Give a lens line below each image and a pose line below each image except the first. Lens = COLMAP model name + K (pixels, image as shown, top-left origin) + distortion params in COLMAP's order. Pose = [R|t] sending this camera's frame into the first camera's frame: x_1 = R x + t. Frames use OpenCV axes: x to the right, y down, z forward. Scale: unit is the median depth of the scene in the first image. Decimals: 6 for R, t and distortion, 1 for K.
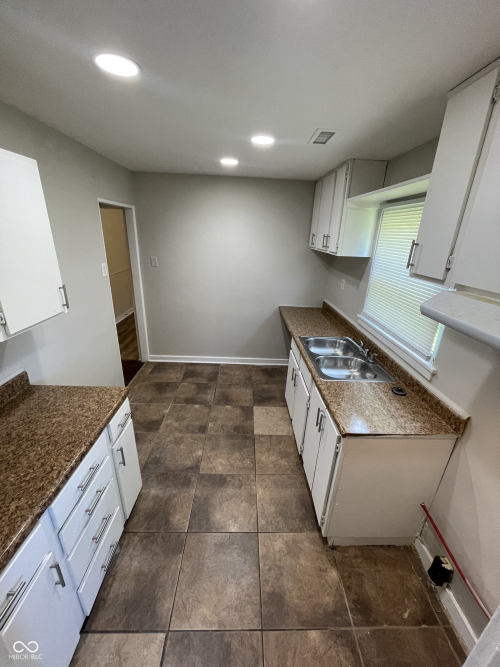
lens RADIAL K [[268.4, 0, 252.3], [0, 268.4, 333.4], [0, 0, 1]] dist [-0.000114, -0.000215]
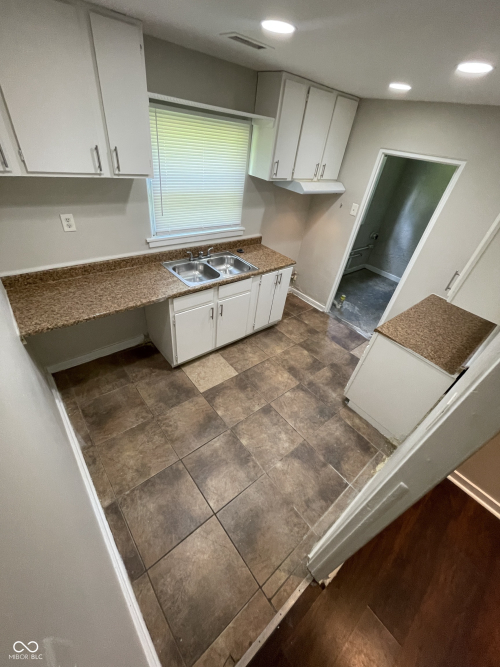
lens RADIAL K [[268.4, 0, 252.3], [0, 268.4, 333.4], [0, 0, 1]] dist [-0.000114, -0.000215]
pose [[-0.617659, -0.566033, 0.545989, -0.530936], [0.134850, 0.607741, 0.782603, -0.566070], [-0.774799, 0.557008, -0.299047, 1.210646]]
